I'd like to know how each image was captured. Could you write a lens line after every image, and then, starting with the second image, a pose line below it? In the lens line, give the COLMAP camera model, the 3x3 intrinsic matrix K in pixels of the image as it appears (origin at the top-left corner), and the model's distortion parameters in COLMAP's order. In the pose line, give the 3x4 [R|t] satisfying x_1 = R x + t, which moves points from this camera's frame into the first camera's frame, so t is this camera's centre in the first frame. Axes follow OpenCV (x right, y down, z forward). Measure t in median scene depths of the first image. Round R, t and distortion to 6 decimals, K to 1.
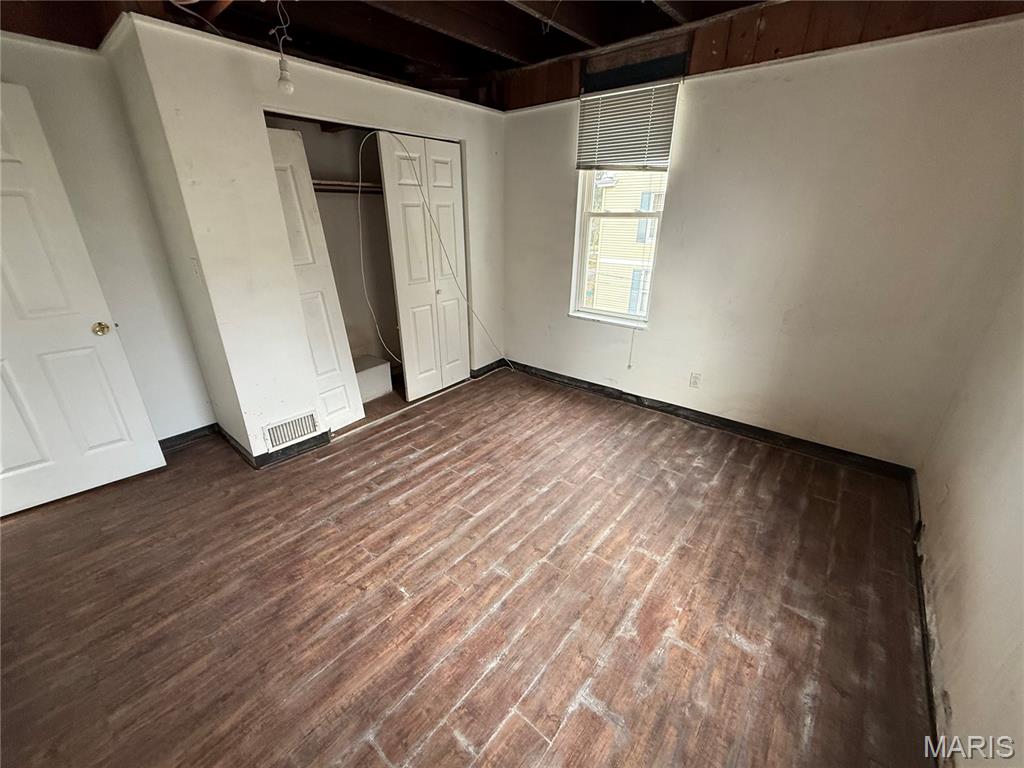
lens RADIAL K [[409.2, 0, 509.4], [0, 409.2, 385.3], [0, 0, 1]] dist [0.001395, -0.000083]
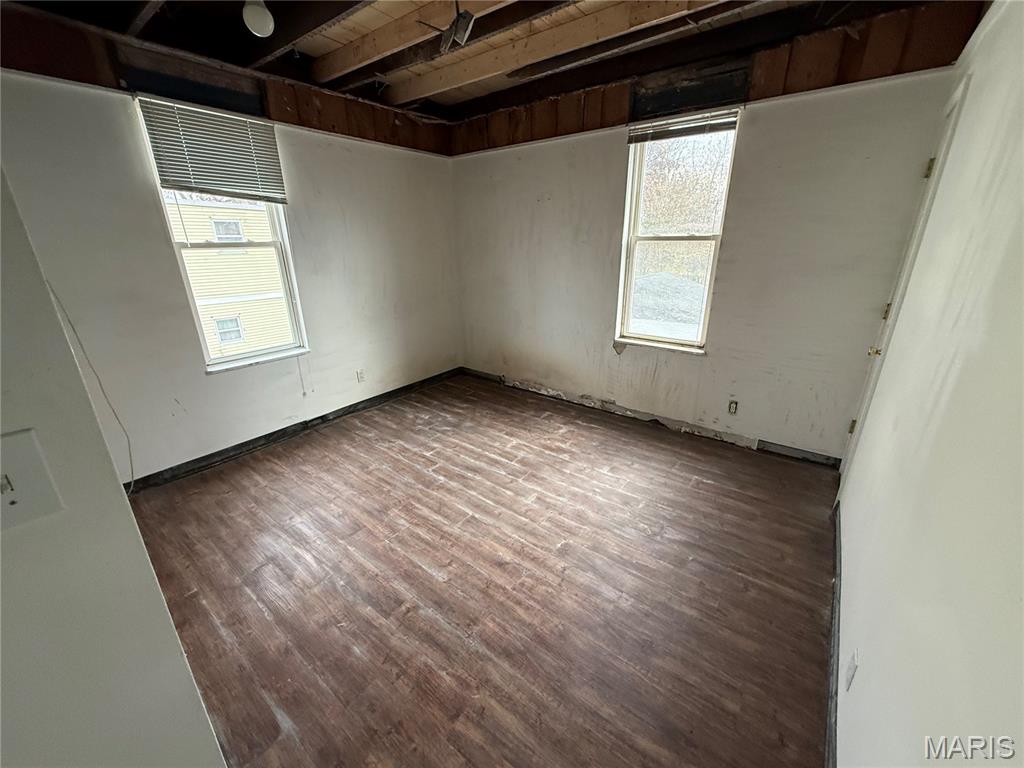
lens RADIAL K [[409.2, 0, 510.8], [0, 409.2, 384.8], [0, 0, 1]] dist [0.001395, -0.000083]
pose [[-0.038493, -0.337672, 0.940476, -0.899244], [0.394262, 0.859687, 0.324802, -0.262319], [-0.918191, 0.383297, 0.100039, 0.601116]]
